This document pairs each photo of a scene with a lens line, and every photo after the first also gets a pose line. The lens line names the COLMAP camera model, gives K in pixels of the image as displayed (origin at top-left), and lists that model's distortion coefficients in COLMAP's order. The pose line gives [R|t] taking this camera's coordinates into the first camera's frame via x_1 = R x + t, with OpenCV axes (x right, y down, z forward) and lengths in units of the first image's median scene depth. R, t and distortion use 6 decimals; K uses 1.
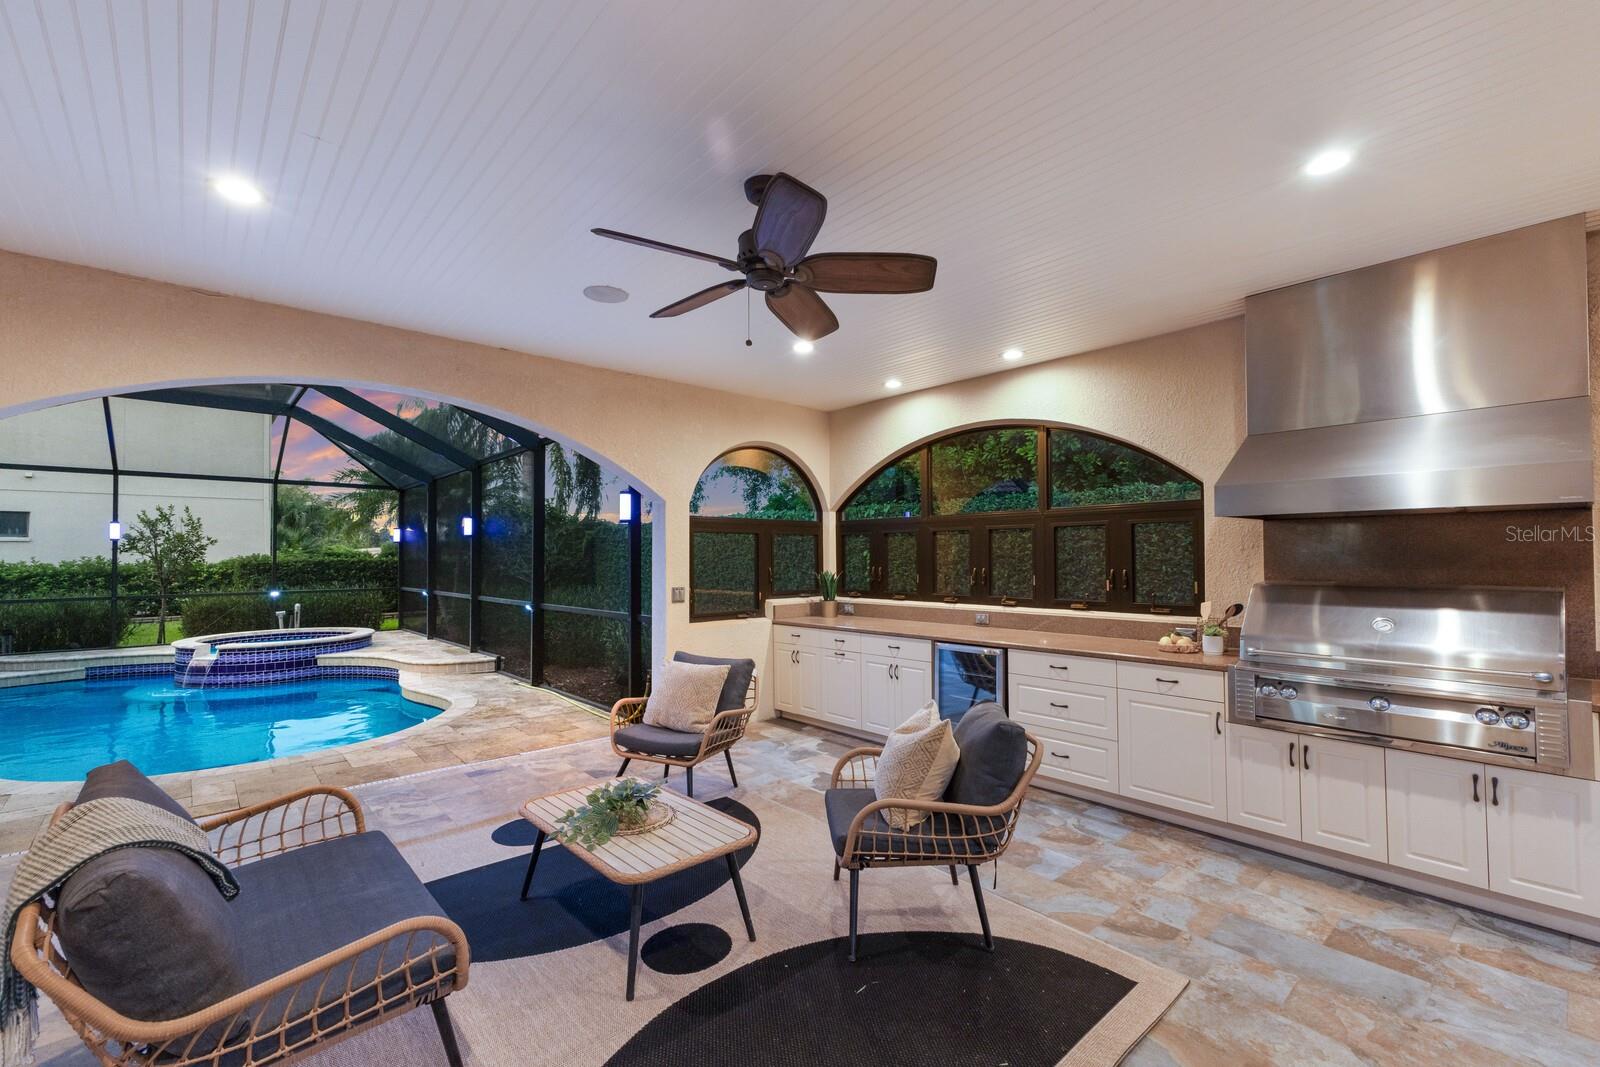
lens RADIAL K [[679.3, 0, 801.3], [0, 679.3, 539.5], [0, 0, 1]] dist [0.013032, -0.000116]
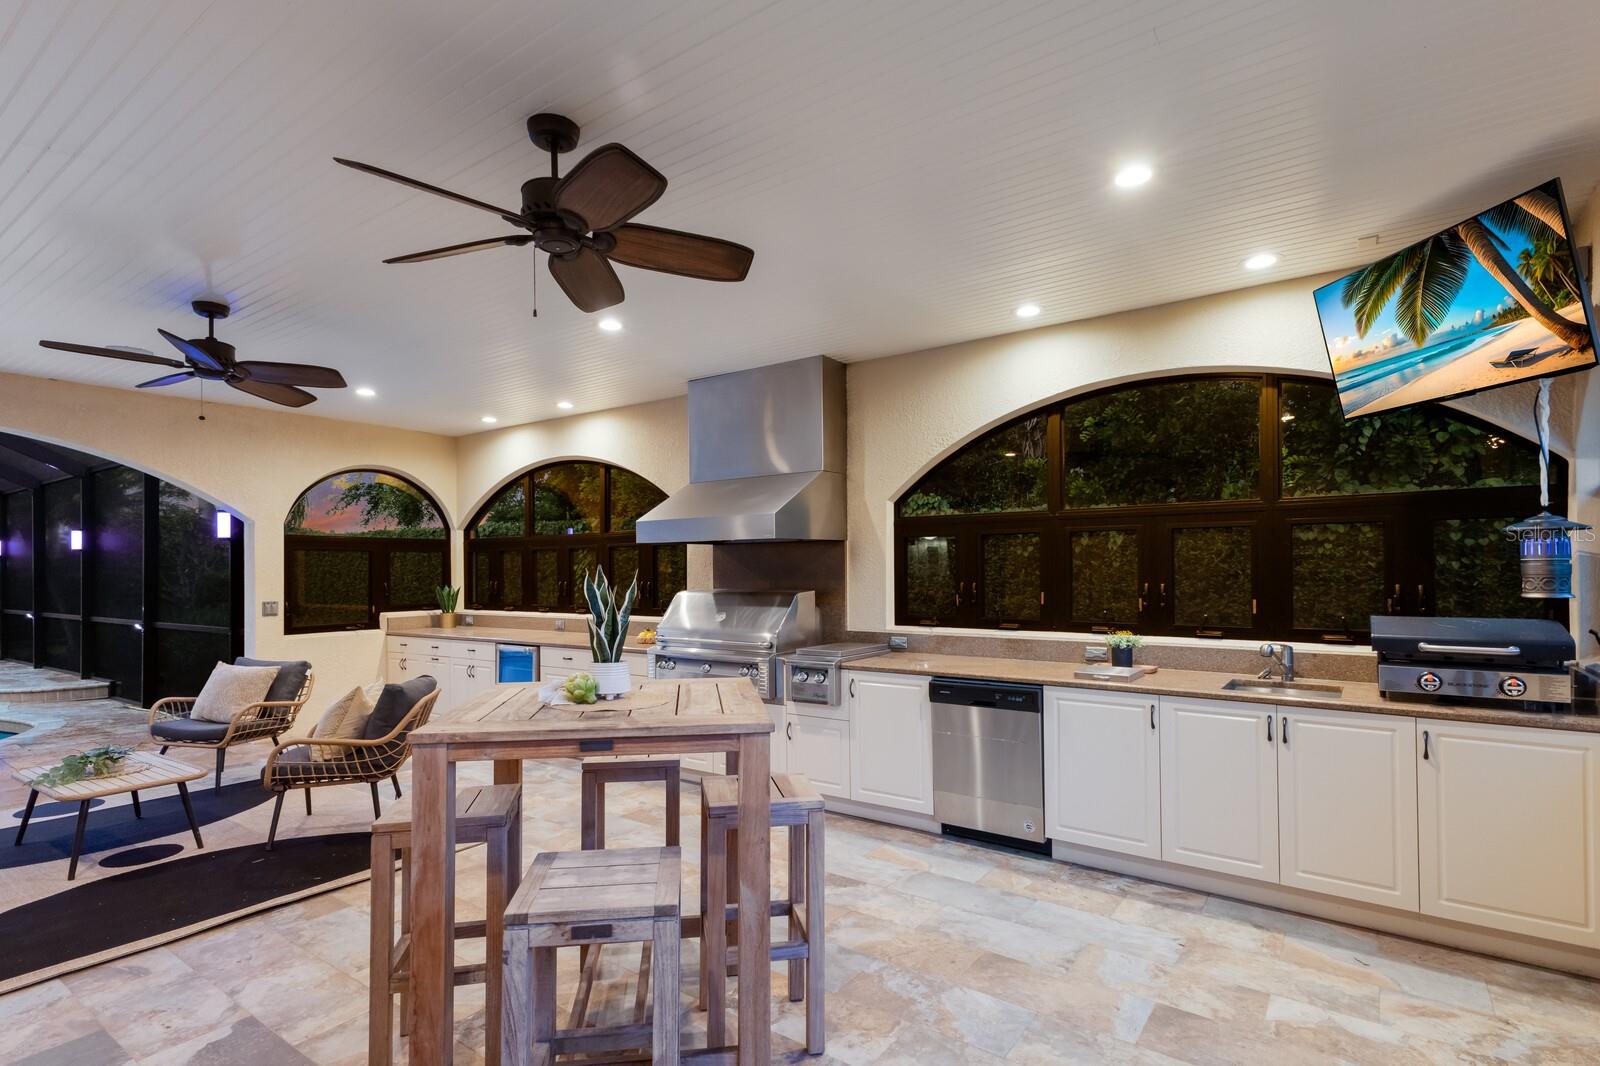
lens RADIAL K [[790.6, 0, 798.4], [0, 790.6, 568.5], [0, 0, 1]] dist [0.025528, -0.001641]
pose [[0.977545, -0.003636, 0.210694, 0.226283], [-0.001378, 0.999720, 0.023643, -0.008125], [-0.210721, -0.023402, 0.977266, -0.250198]]
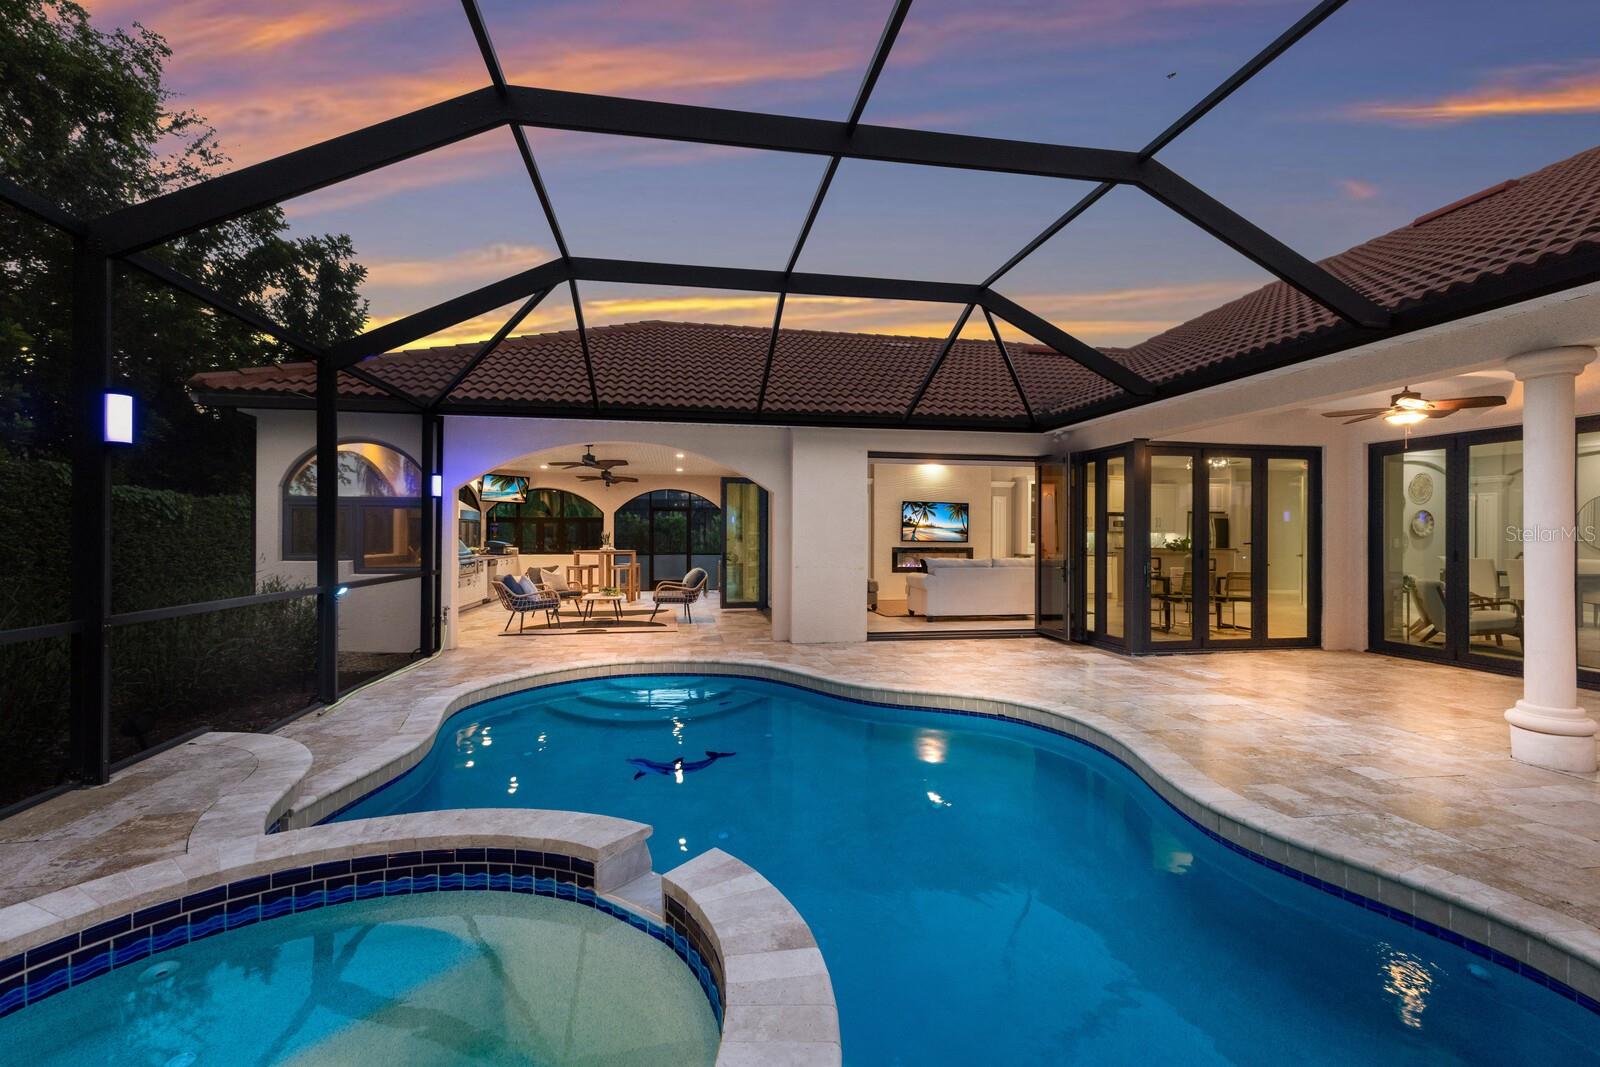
lens RADIAL K [[701.4, 0, 800.0], [0, 701.4, 533.5], [0, 0, 1]] dist [-0.000657, -0.000408]
pose [[-0.849026, 0.005347, 0.528323, -1.018836], [-0.013339, 0.999413, -0.031549, 0.050417], [-0.528182, -0.033833, -0.848457, 1.172818]]
